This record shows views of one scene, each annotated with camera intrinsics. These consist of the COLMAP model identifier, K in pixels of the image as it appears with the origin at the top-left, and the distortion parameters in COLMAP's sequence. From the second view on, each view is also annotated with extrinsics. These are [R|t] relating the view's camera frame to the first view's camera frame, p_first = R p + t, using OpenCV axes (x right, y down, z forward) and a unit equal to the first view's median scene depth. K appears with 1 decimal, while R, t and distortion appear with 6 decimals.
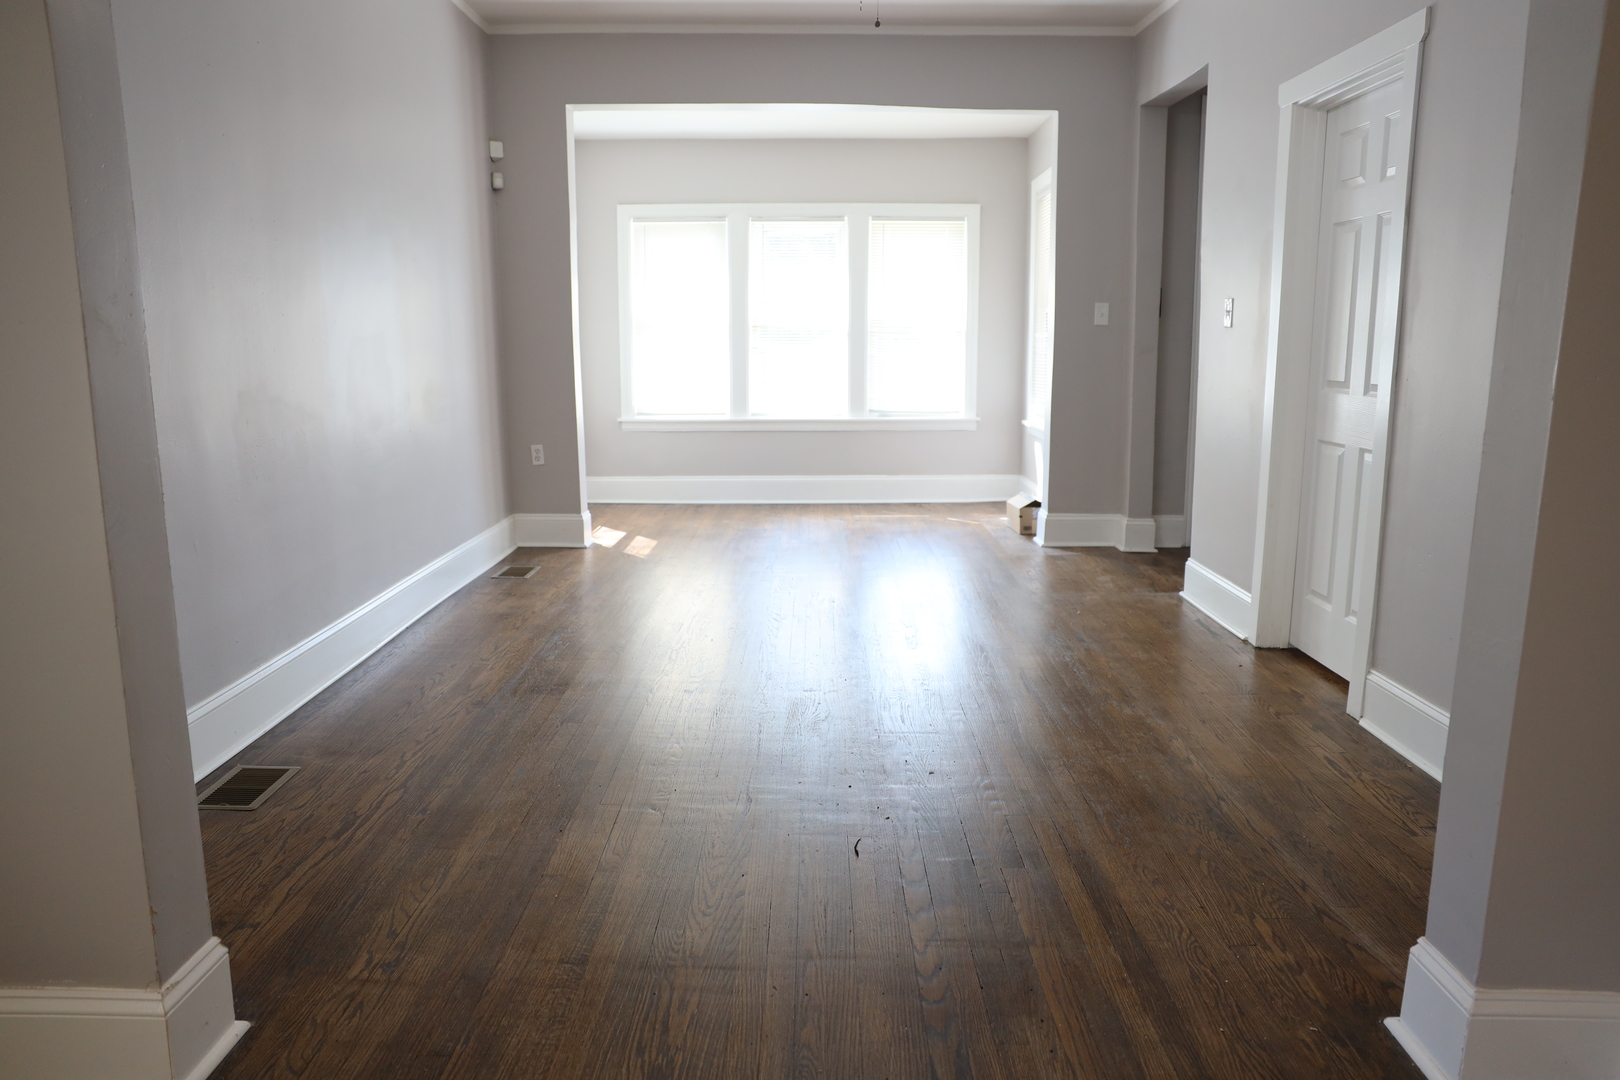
lens RADIAL K [[1123.5, 0, 810.0], [0, 1123.5, 540.0], [0, 0, 1]] dist [-0.110270, 0.105863]
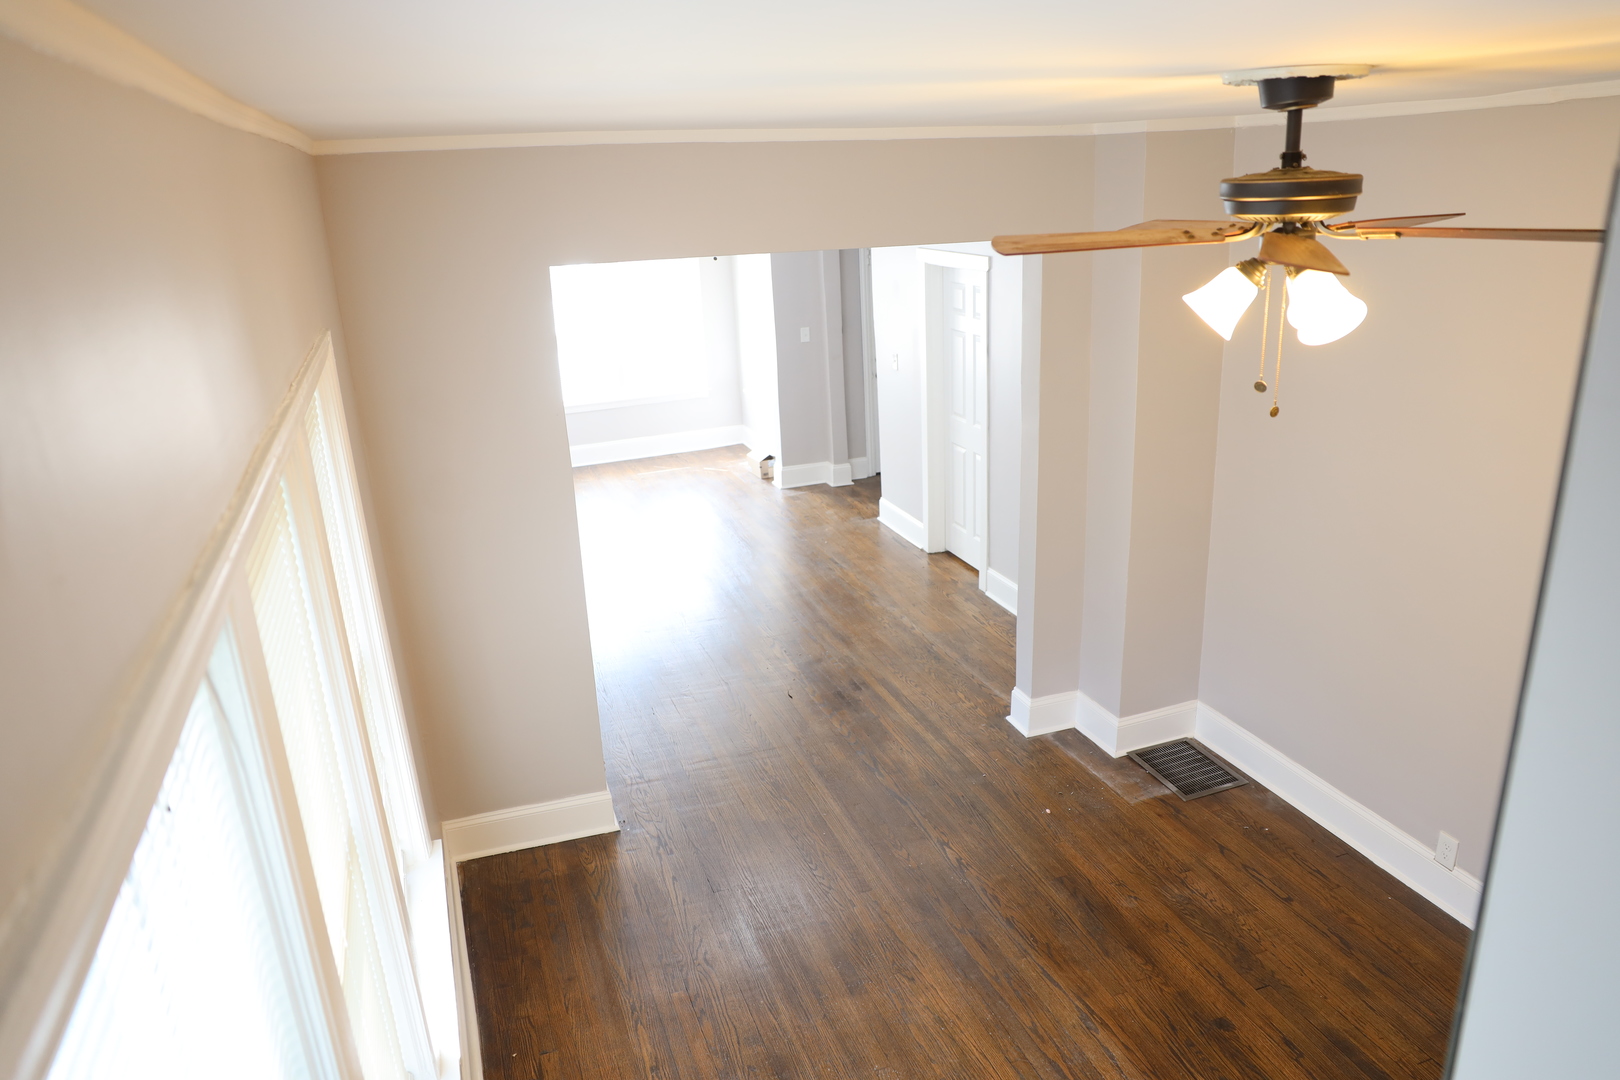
lens RADIAL K [[1123.5, 0, 810.0], [0, 1123.5, 540.0], [0, 0, 1]] dist [-0.110270, 0.105863]
pose [[0.940584, -0.146258, 0.306449, -0.360989], [0.103658, 0.983079, 0.151031, -0.235282], [-0.323353, -0.110291, 0.939829, -0.705459]]
